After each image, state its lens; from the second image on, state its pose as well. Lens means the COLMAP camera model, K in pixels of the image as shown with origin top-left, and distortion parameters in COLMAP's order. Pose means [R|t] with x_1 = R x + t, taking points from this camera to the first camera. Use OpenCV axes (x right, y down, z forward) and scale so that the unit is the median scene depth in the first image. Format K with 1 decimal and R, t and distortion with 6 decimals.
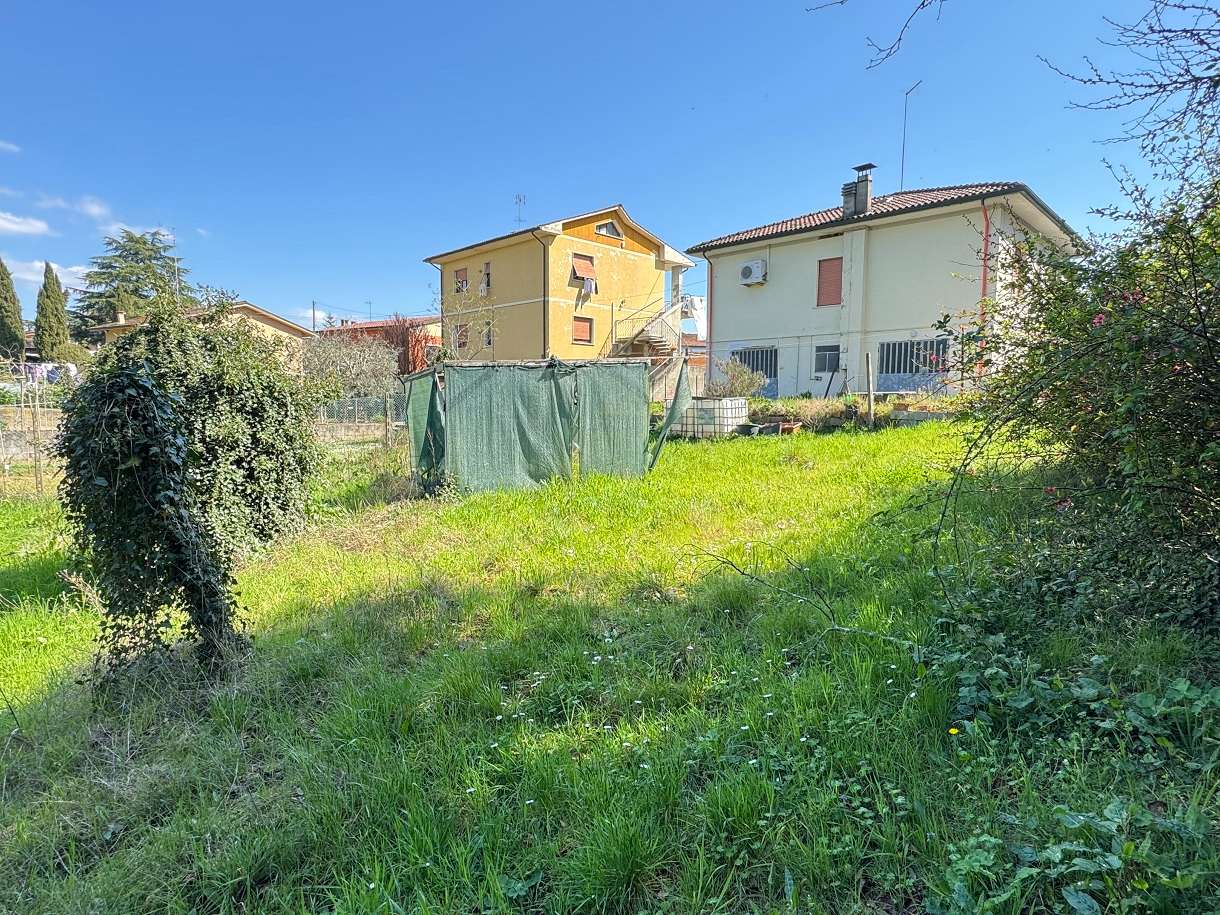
lens RADIAL K [[647.8, 0, 610.0], [0, 647.8, 457.5], [0, 0, 1]] dist [-0.001907, 0.000173]
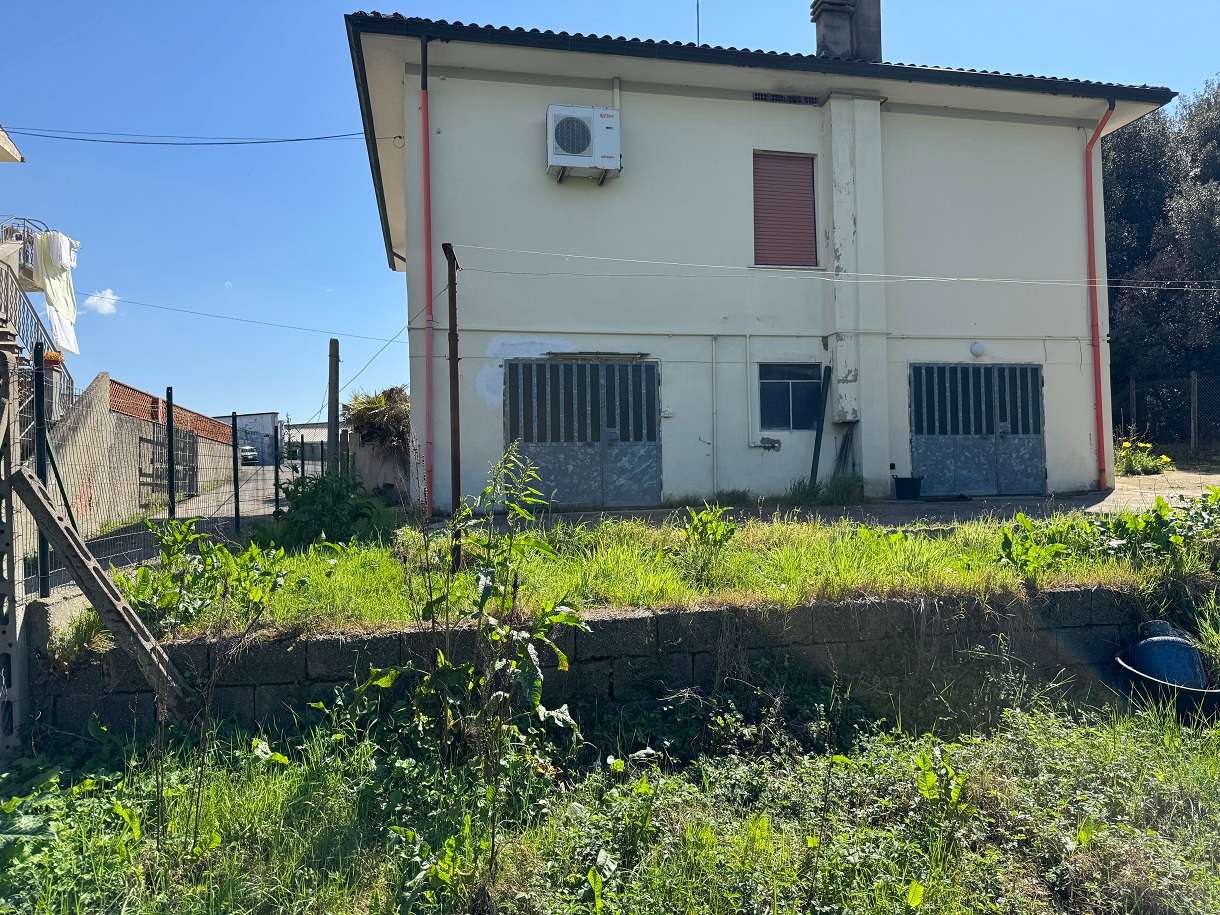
lens RADIAL K [[855.4, 0, 610.0], [0, 855.4, 457.5], [0, 0, 1]] dist [0.108533, -0.163826]
pose [[0.549807, 0.019729, 0.835059, -0.167861], [0.098792, 0.991168, -0.088463, -0.076996], [-0.829429, 0.131135, 0.543002, 0.793410]]
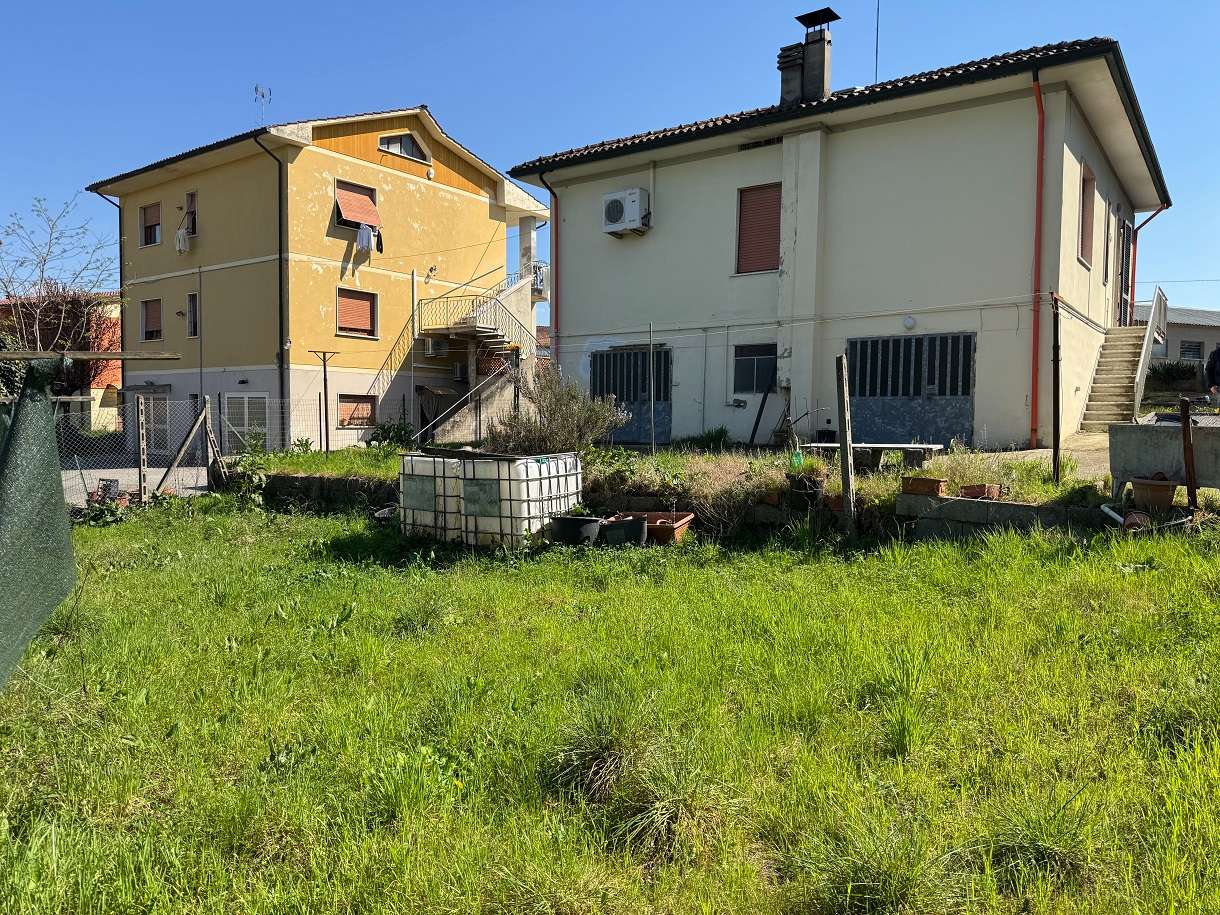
lens RADIAL K [[855.4, 0, 610.0], [0, 855.4, 457.5], [0, 0, 1]] dist [0.108533, -0.163826]
pose [[0.989626, -0.001699, 0.143654, 0.105560], [0.007862, 0.999072, -0.042342, -0.045657], [-0.143449, 0.043032, 0.988722, 0.292316]]
